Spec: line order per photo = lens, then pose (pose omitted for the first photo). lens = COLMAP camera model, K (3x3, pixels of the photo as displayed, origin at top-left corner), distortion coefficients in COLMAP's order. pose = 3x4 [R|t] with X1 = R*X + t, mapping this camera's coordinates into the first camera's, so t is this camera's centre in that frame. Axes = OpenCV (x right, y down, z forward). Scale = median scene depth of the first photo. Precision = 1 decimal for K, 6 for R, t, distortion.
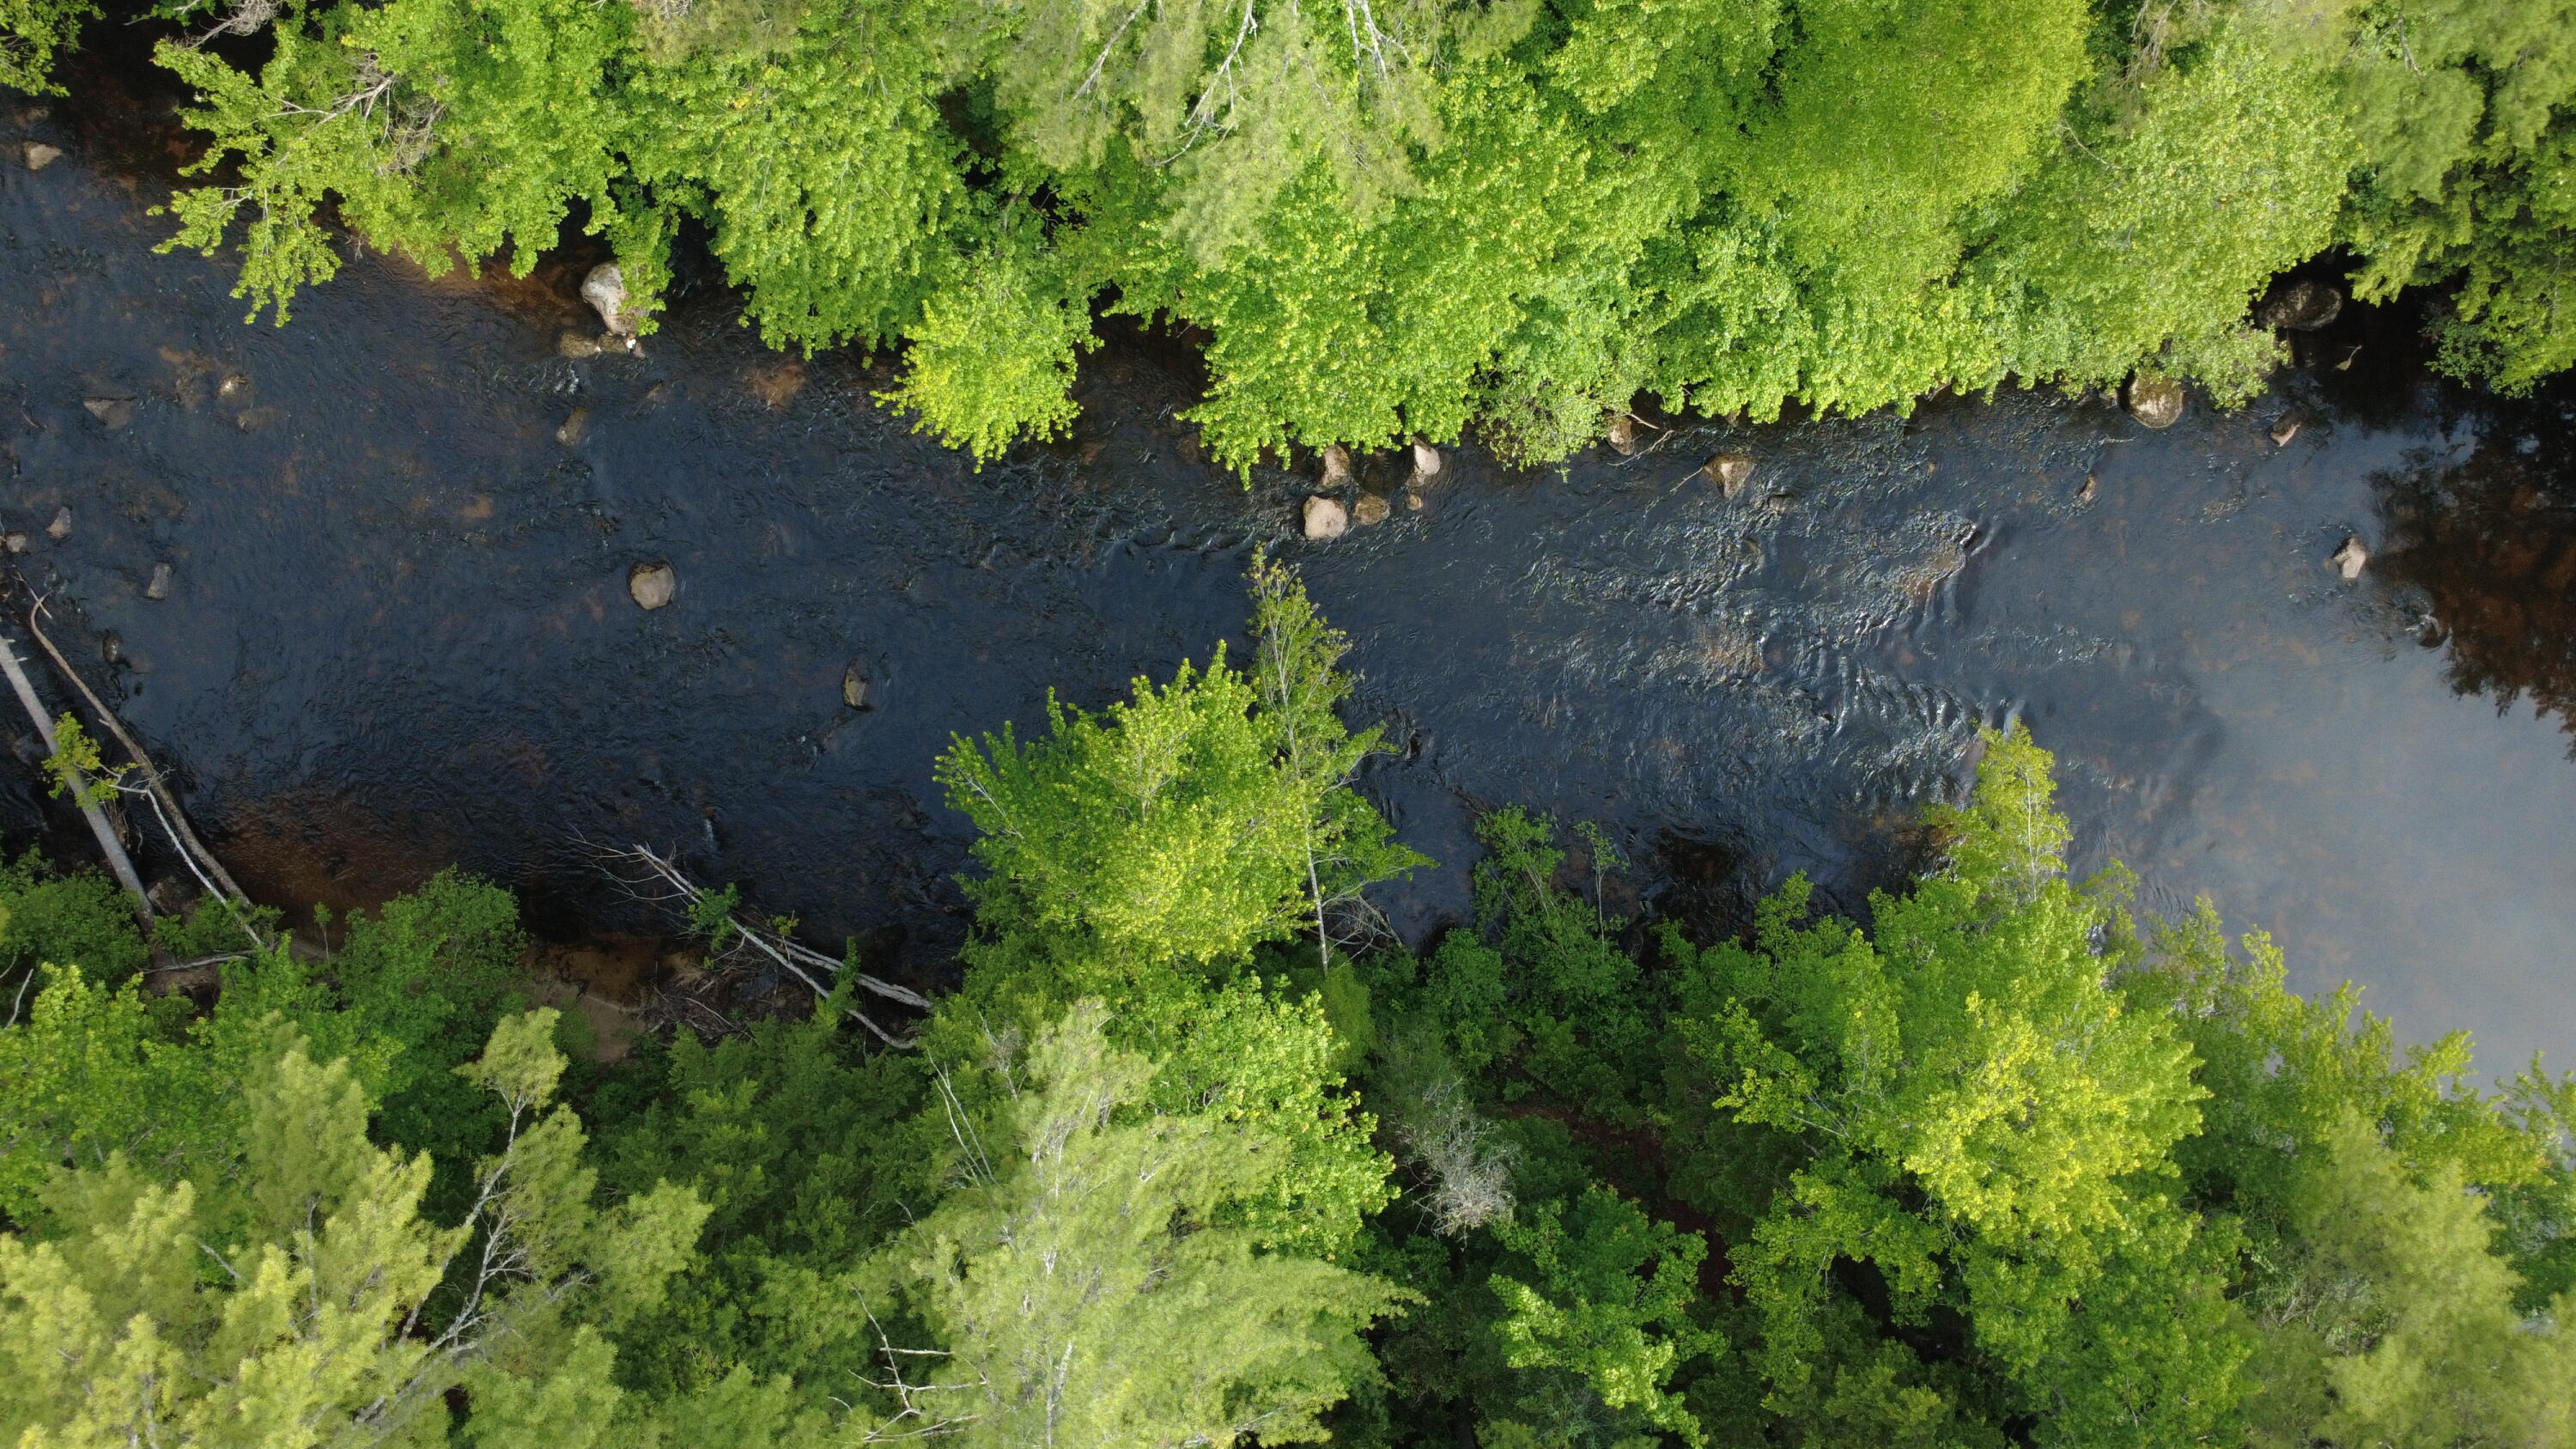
lens RADIAL K [[1874.9, 0, 1286.0], [0, 1874.9, 719.8], [0, 0, 1]] dist [0.001882, 0.001495]
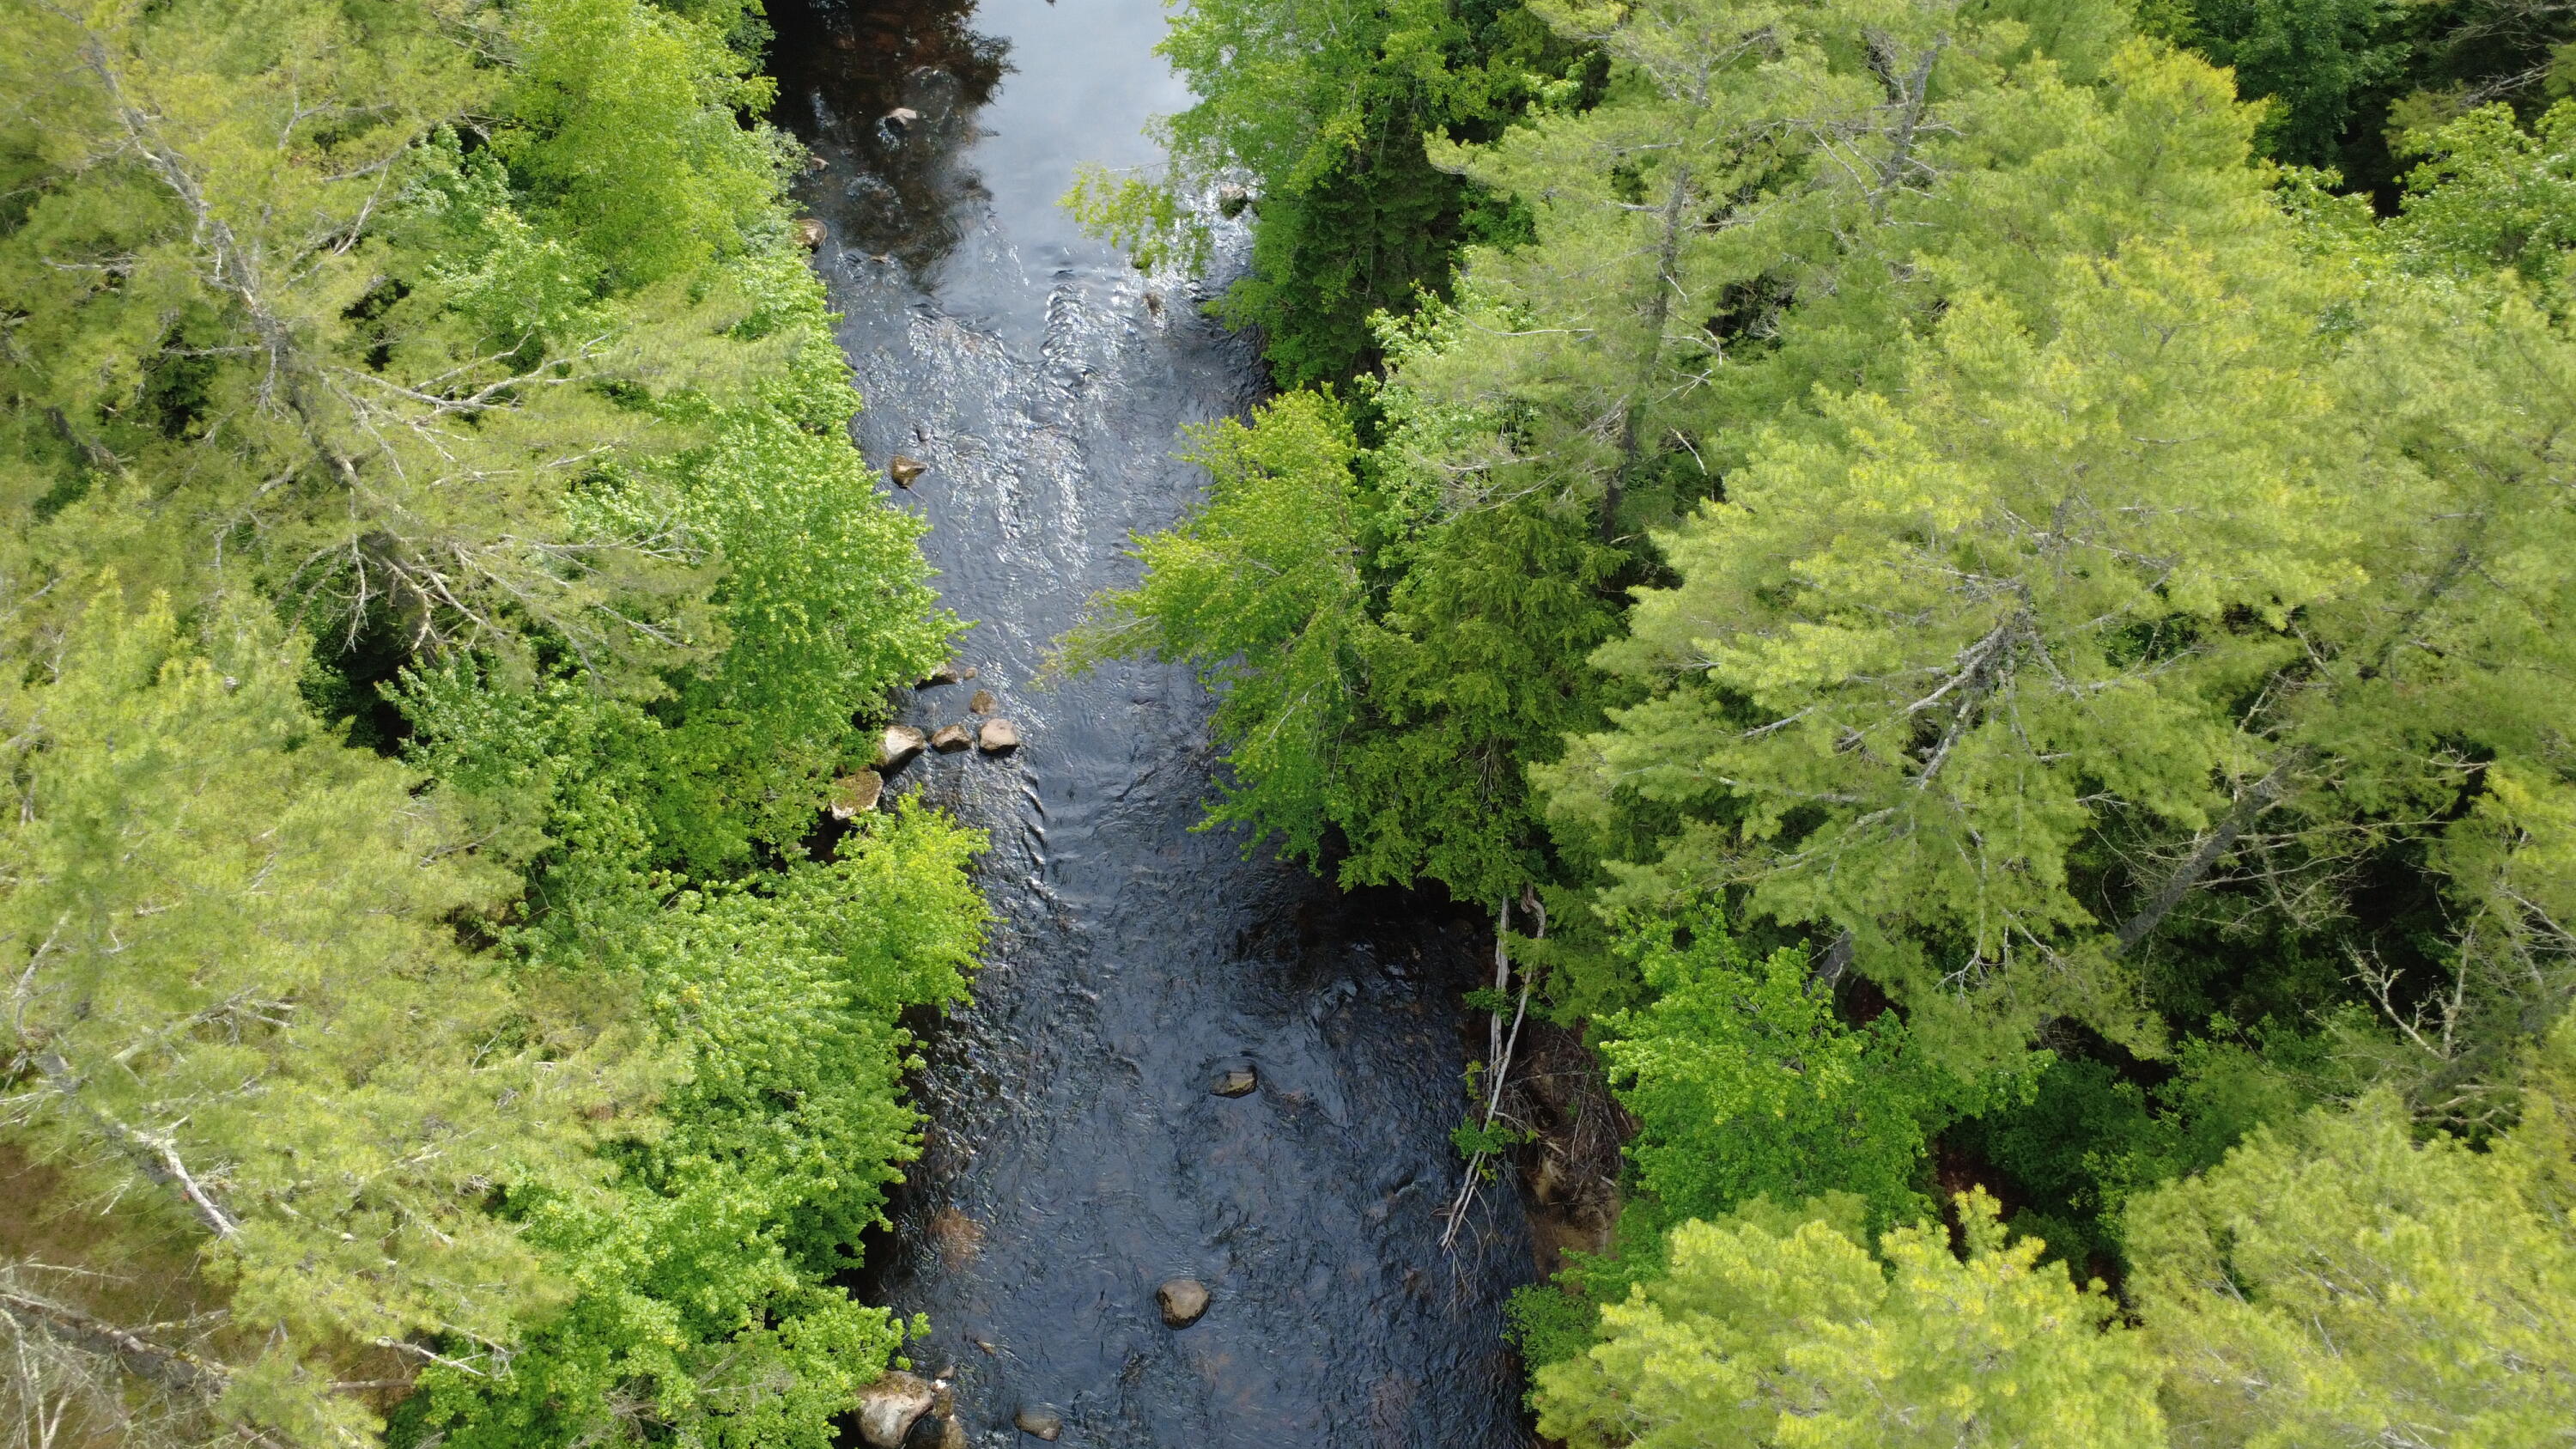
lens RADIAL K [[1874.9, 0, 1275.4], [0, 1874.9, 718.9], [0, 0, 1]] dist [0.001882, 0.001495]
pose [[-0.242089, -0.842093, 0.481946, -0.705639], [0.970212, -0.205456, 0.128364, -0.110268], [-0.009076, 0.498666, 0.866747, 0.002072]]
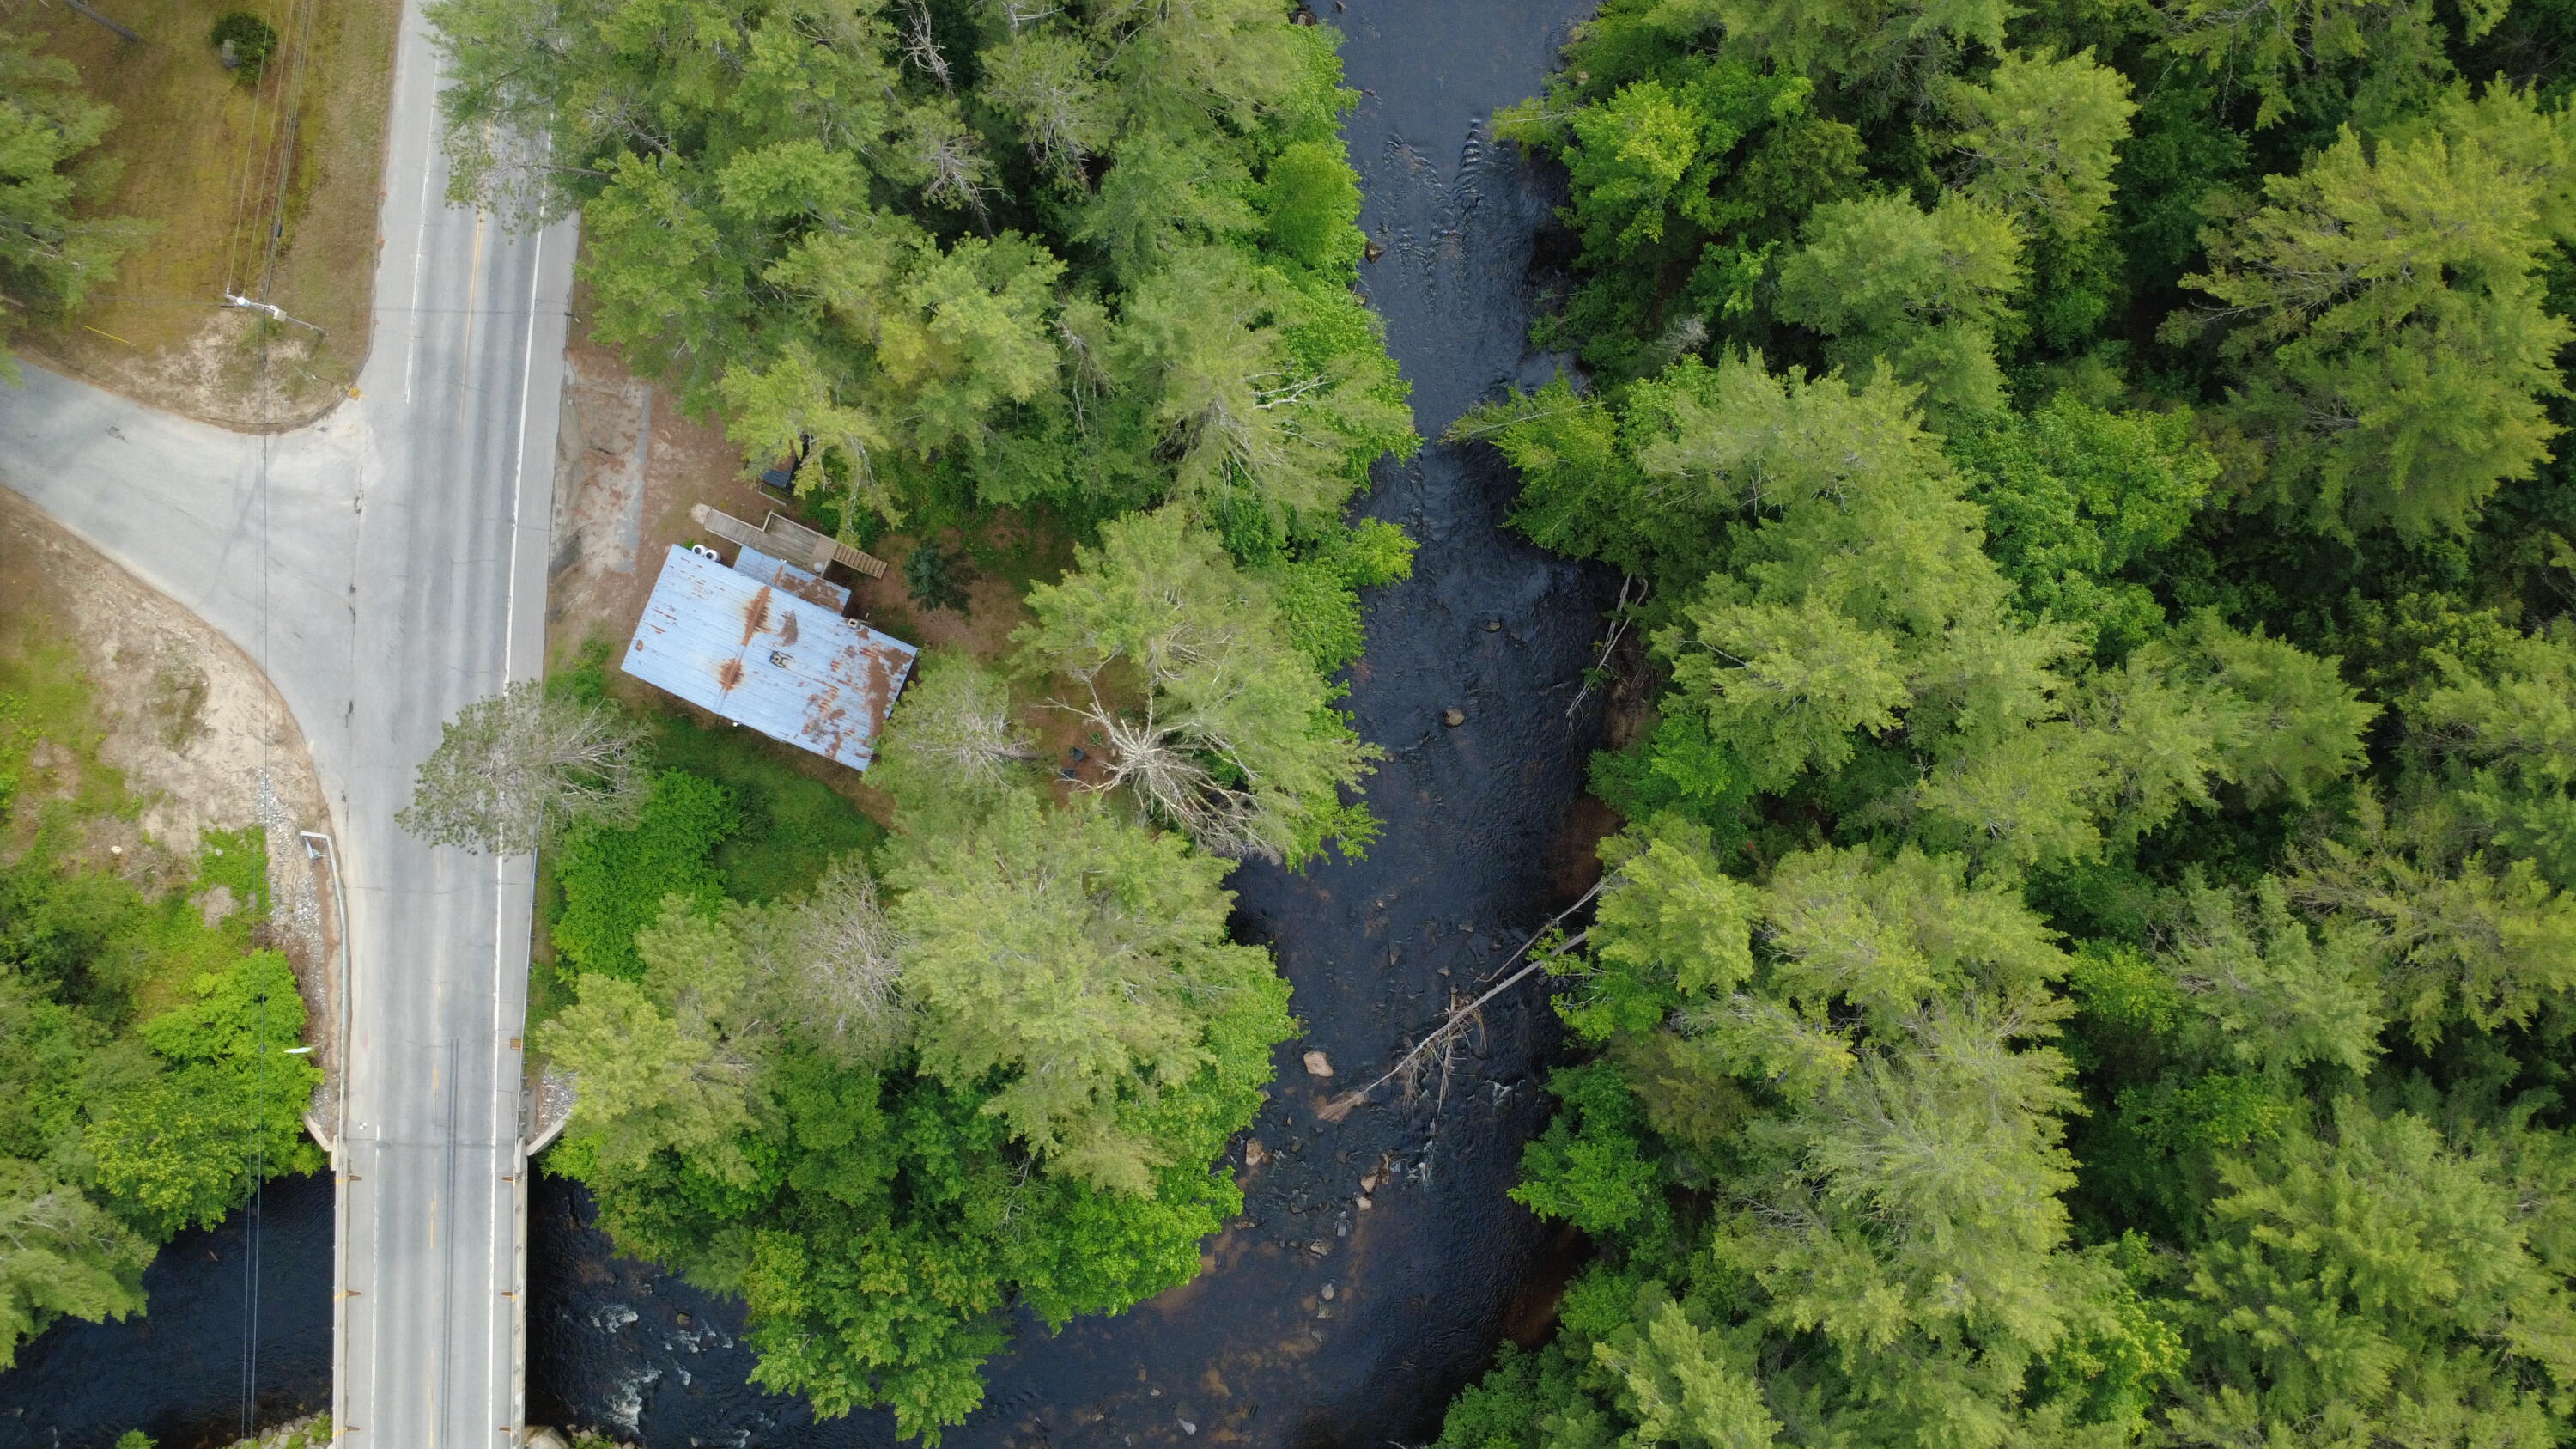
lens RADIAL K [[1874.9, 0, 1277.0], [0, 1874.9, 720.9], [0, 0, 1]] dist [0.001882, 0.001495]
pose [[-0.065618, -0.997510, -0.025856, -0.335100], [0.997644, -0.066103, 0.018374, -0.412613], [-0.020037, -0.024589, 0.999497, -1.619342]]
